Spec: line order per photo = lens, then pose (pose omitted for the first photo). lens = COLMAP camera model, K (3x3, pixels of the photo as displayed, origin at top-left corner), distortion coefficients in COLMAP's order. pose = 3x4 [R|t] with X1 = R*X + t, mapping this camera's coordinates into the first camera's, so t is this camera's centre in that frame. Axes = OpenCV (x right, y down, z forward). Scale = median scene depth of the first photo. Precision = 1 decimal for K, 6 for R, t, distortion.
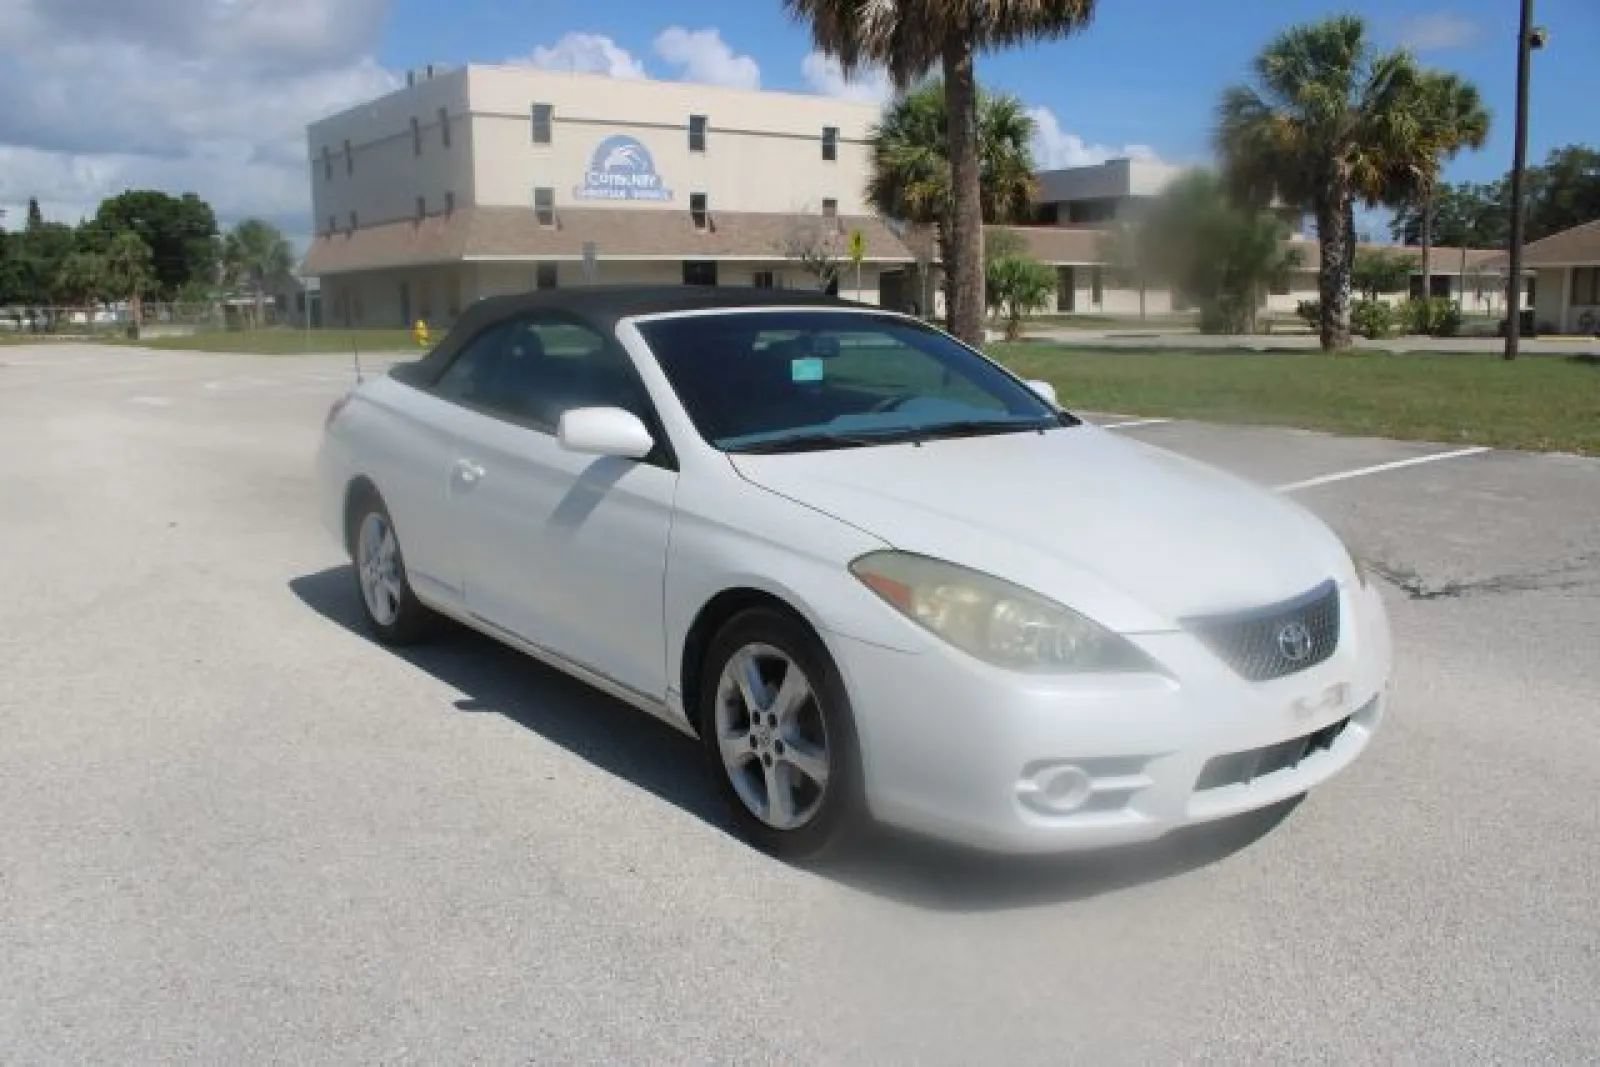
lens RADIAL K [[1340.6, 0, 800.0], [0, 1340.6, 533.5], [0, 0, 1]] dist [-0.170062, 0.165675]
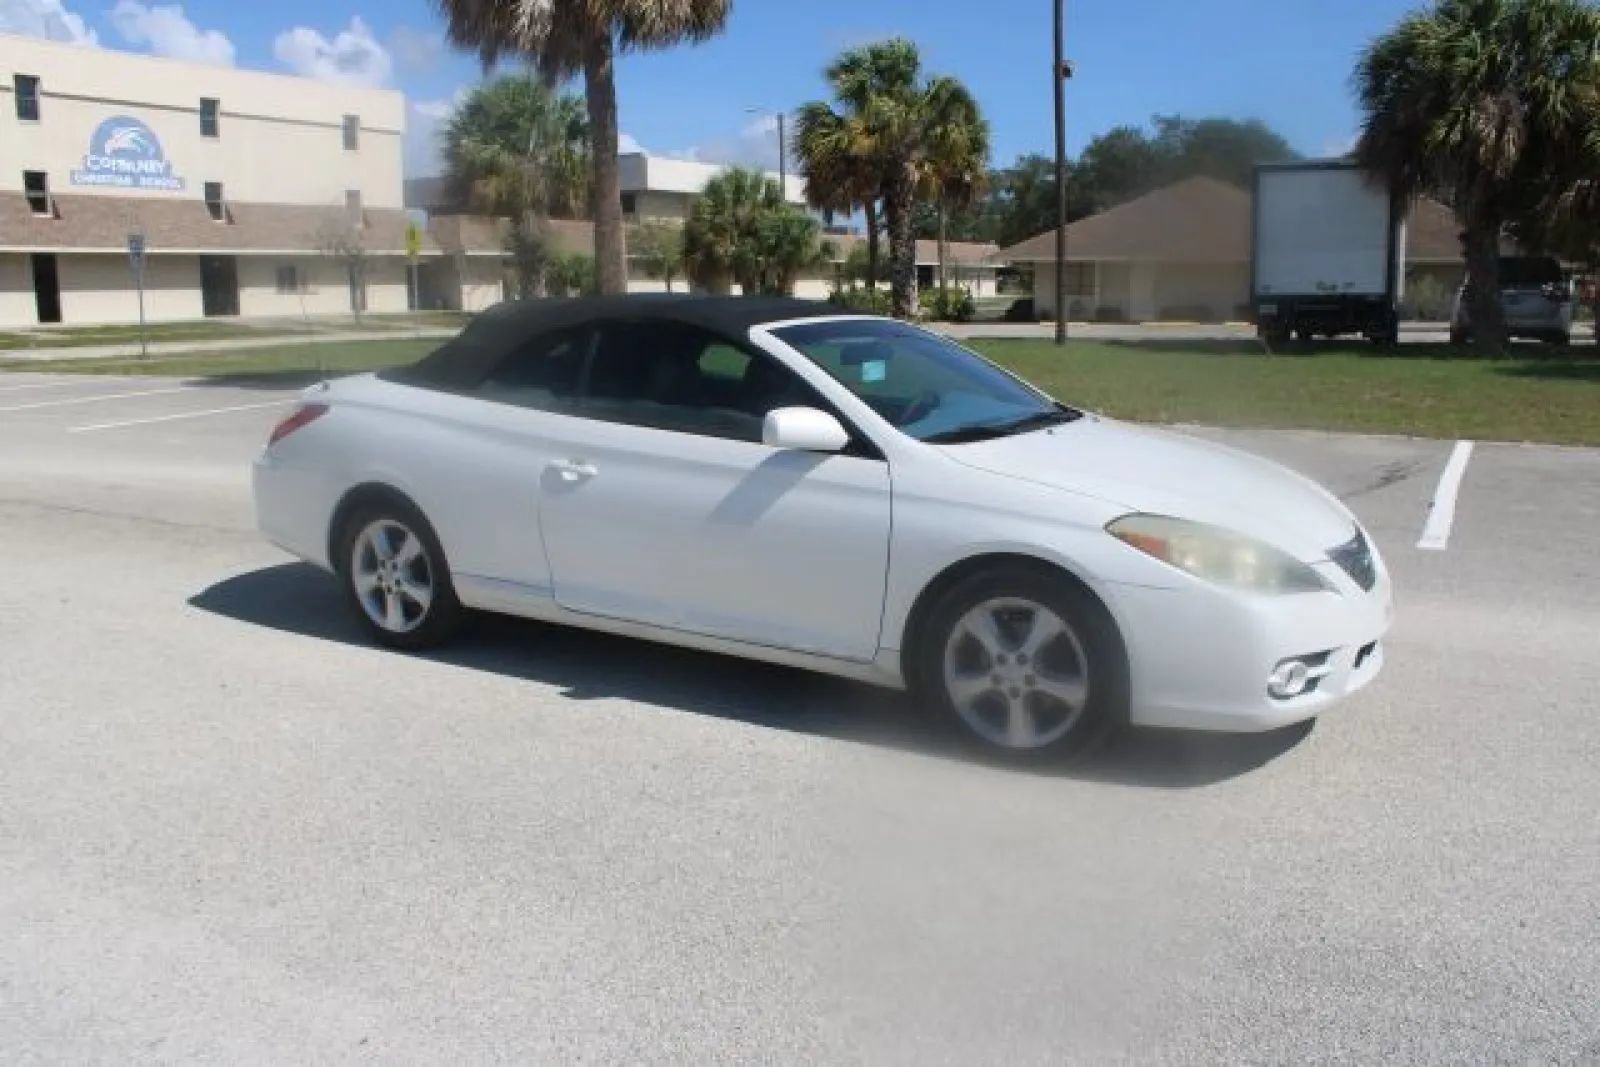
lens RADIAL K [[1333.9, 0, 798.7], [0, 1333.9, 538.6], [0, 0, 1]] dist [-0.170180, 0.161749]
pose [[0.928675, -0.061502, 0.365759, -0.096502], [0.057164, 0.998107, 0.022687, -0.001528], [-0.366462, -0.000161, 0.930433, -0.008866]]
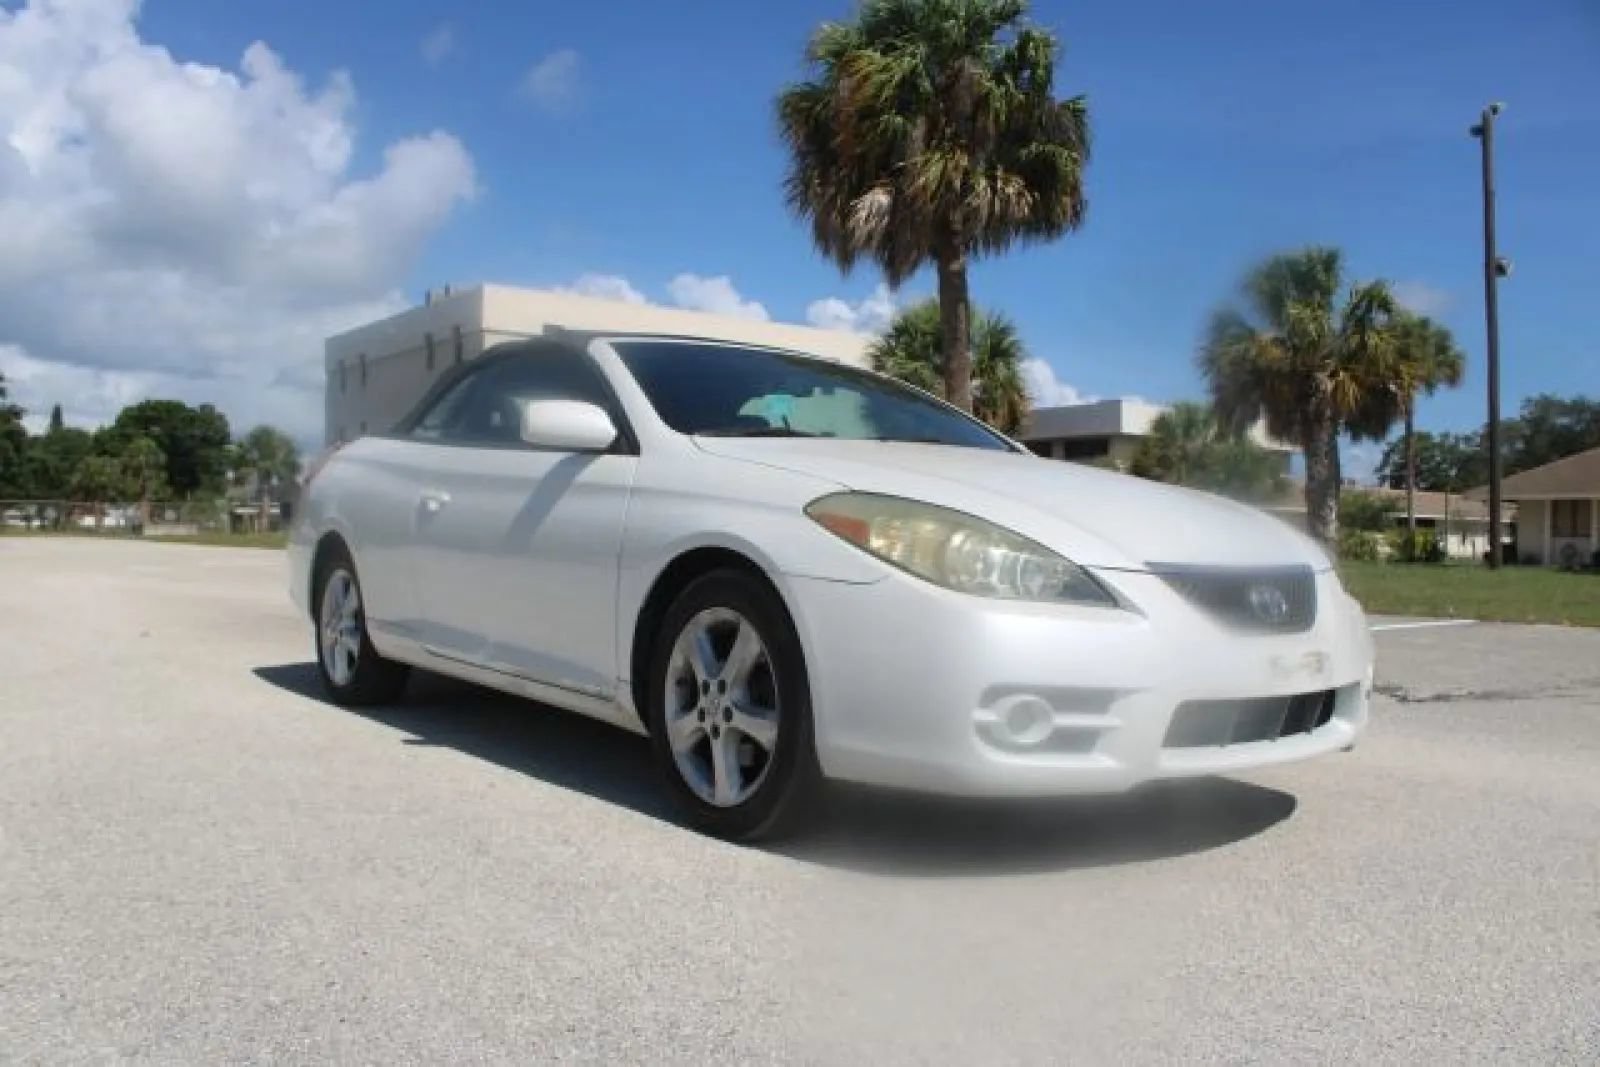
lens RADIAL K [[1333.9, 0, 798.7], [0, 1333.9, 538.6], [0, 0, 1]] dist [-0.170180, 0.161749]
pose [[0.999522, 0.030916, 0.000259, 0.004507], [-0.030397, 0.984222, -0.174308, 0.029570], [-0.005644, 0.174217, 0.984691, 0.007583]]
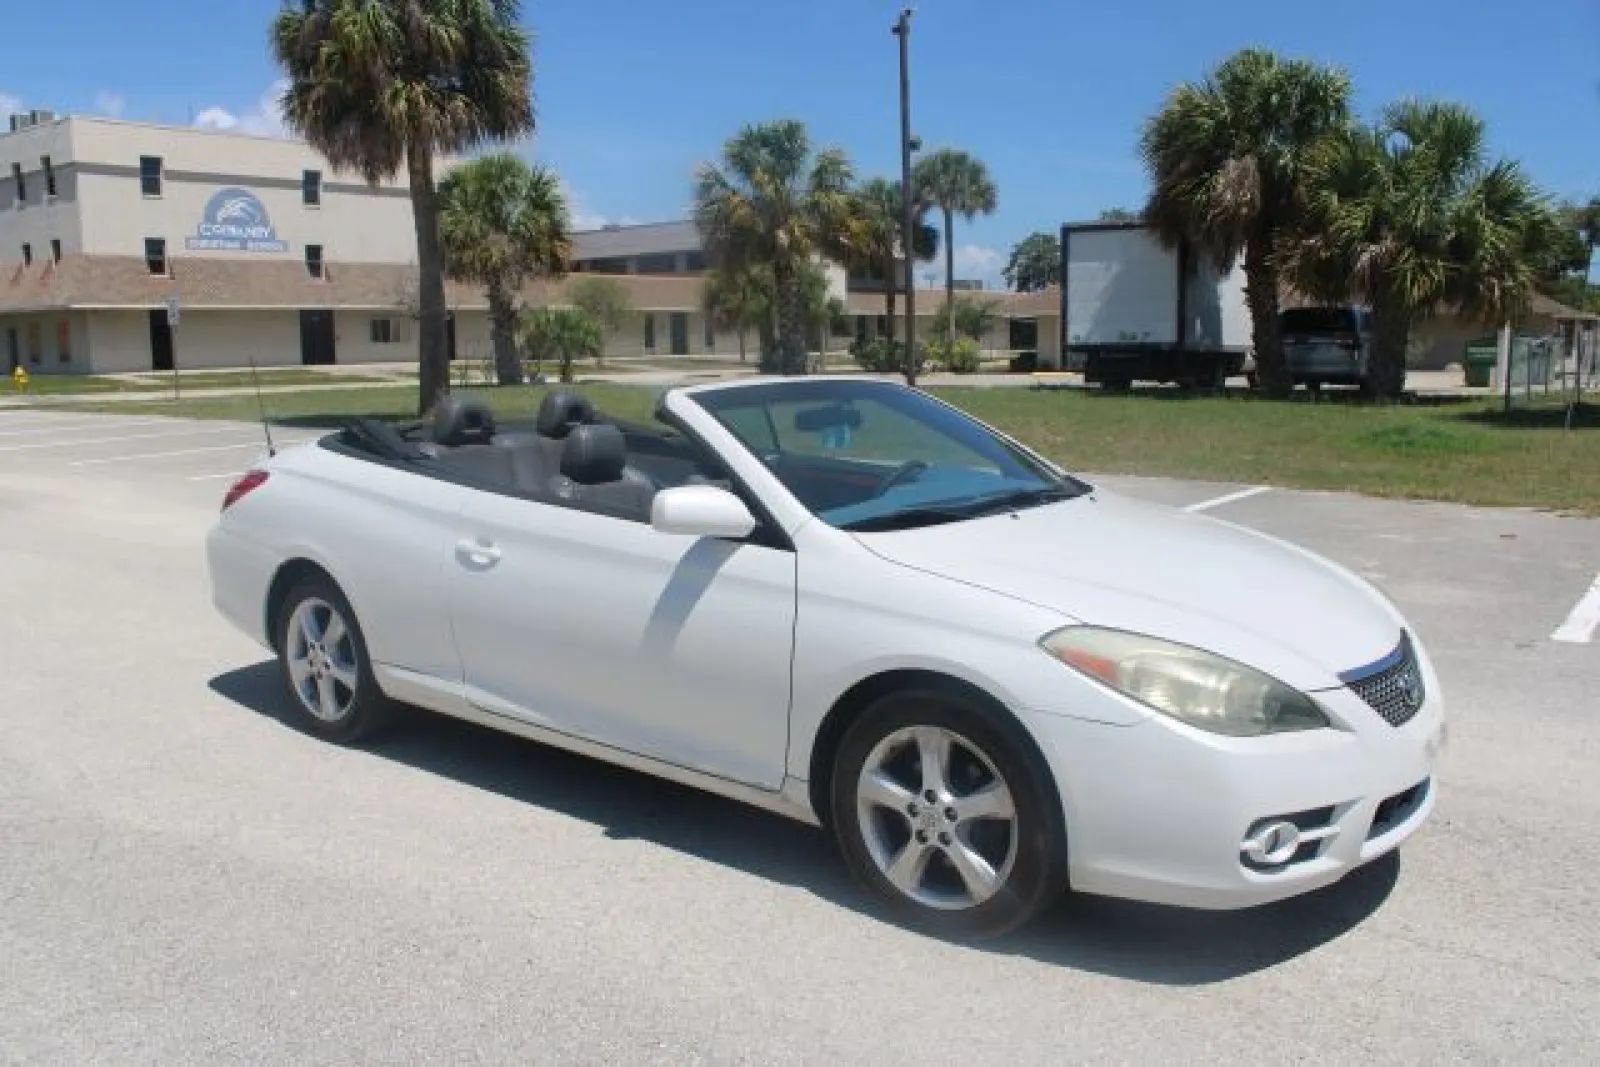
lens RADIAL K [[1333.9, 0, 798.7], [0, 1333.9, 538.6], [0, 0, 1]] dist [-0.170180, 0.161749]
pose [[0.969343, -0.035105, 0.243193, -0.052864], [0.041711, 0.998886, -0.022066, -0.005647], [-0.242147, 0.031533, 0.969727, 0.009775]]
